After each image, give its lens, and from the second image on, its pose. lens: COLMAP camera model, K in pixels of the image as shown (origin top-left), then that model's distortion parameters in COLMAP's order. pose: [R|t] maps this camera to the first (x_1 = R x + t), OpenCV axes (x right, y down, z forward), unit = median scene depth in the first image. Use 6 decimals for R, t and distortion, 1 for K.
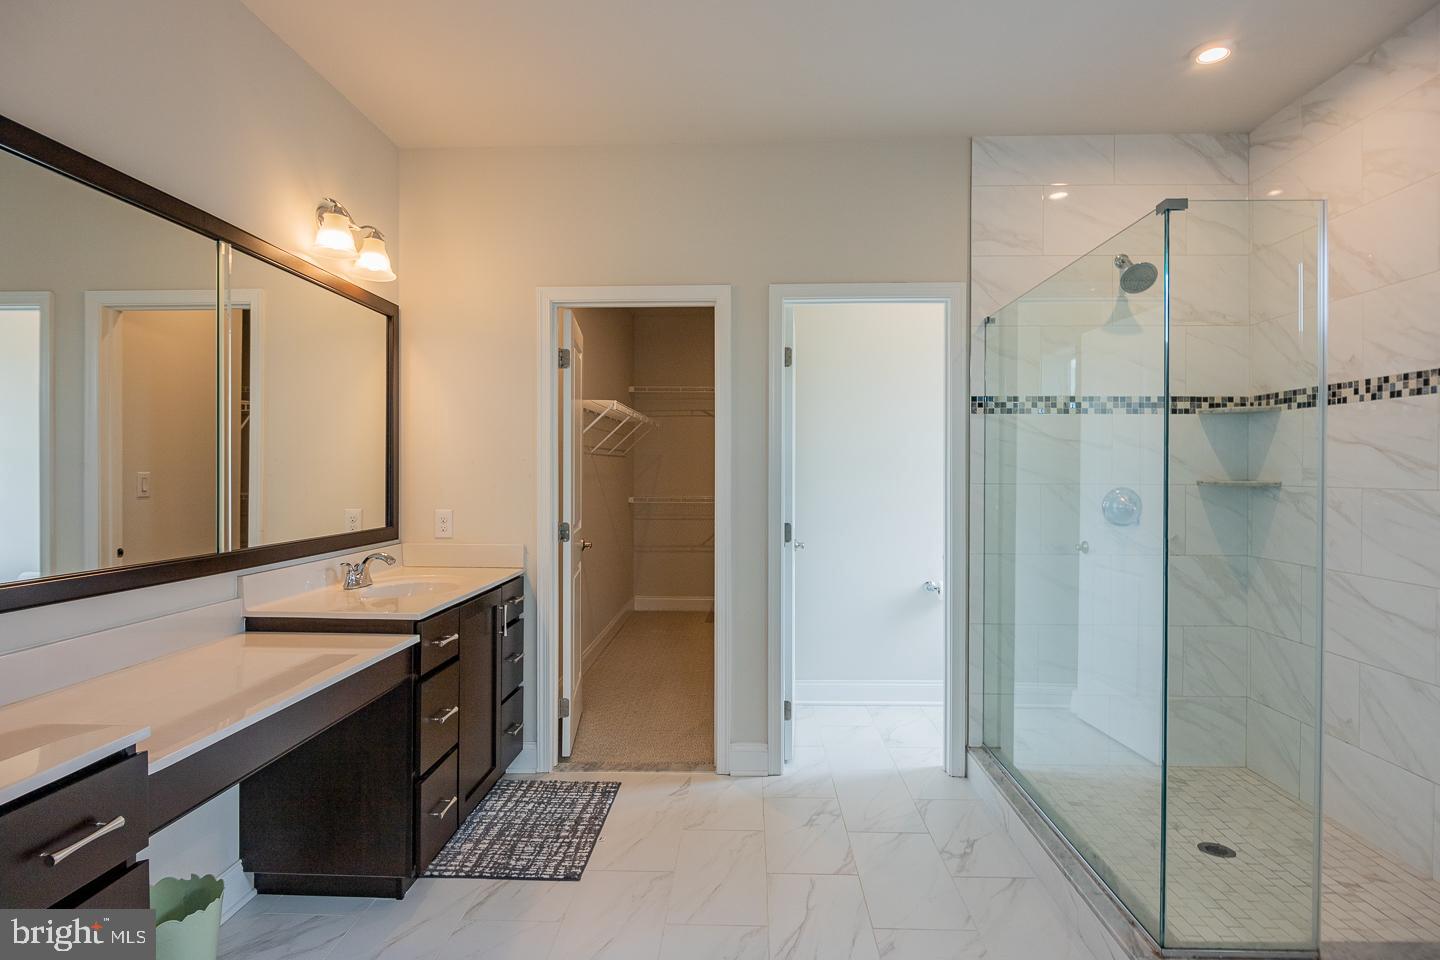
lens RADIAL K [[797.0, 0, 718.7], [0, 797.0, 472.0], [0, 0, 1]] dist [-0.016849, -0.001775]
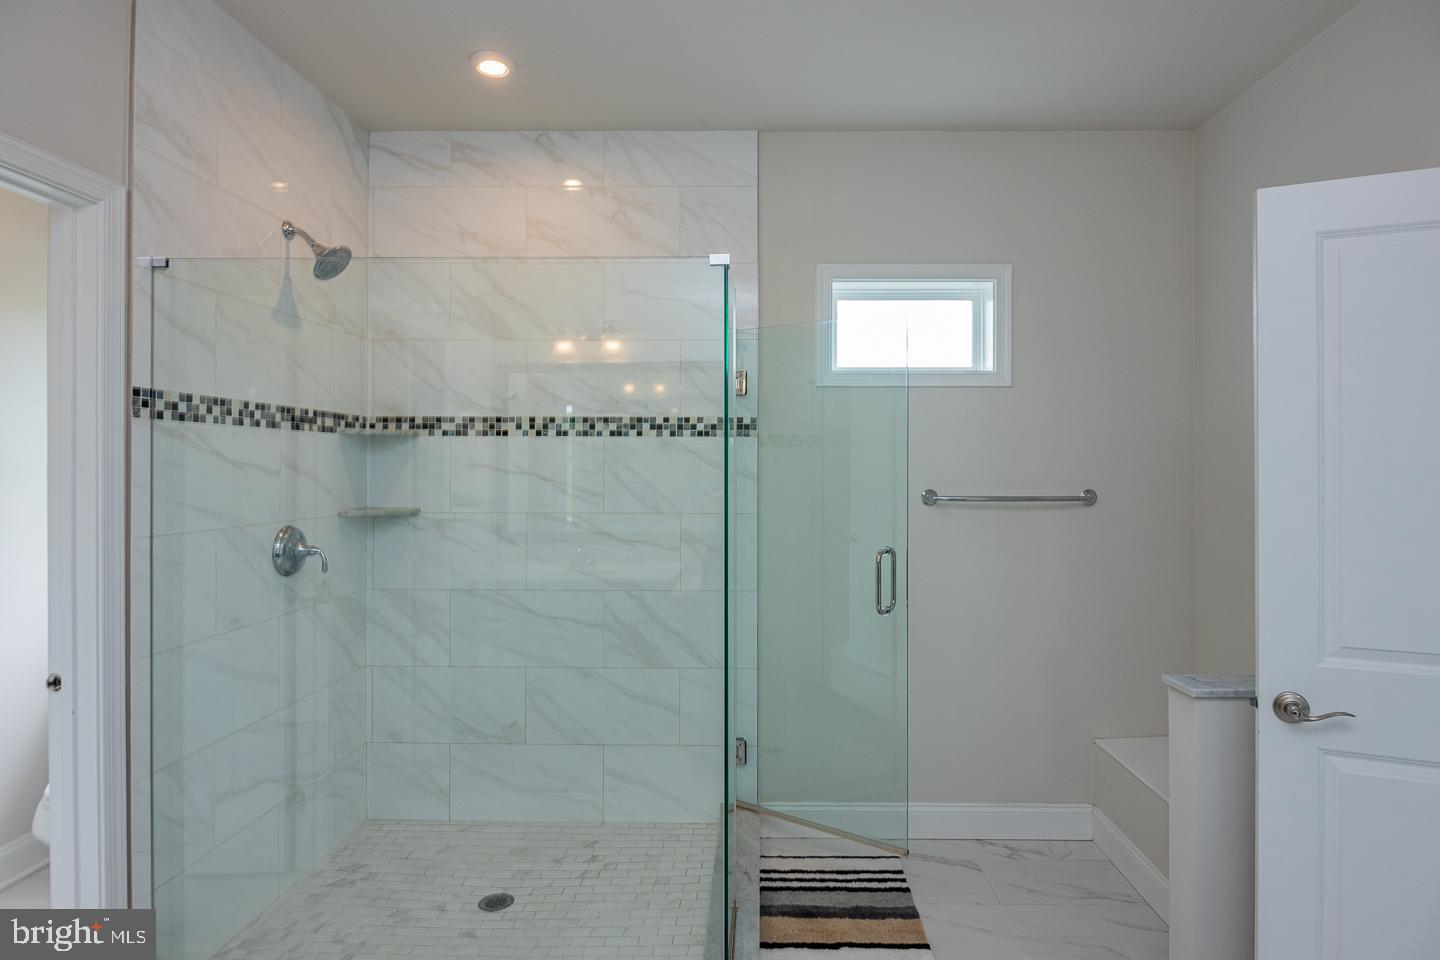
lens RADIAL K [[797.0, 0, 759.7], [0, 797.0, 458.6], [0, 0, 1]] dist [-0.016849, -0.001775]
pose [[-0.044251, 0.006269, 0.999001, -0.289948], [-0.001613, 0.999979, -0.006347, -0.043739], [-0.999019, -0.001893, -0.044240, 0.615174]]
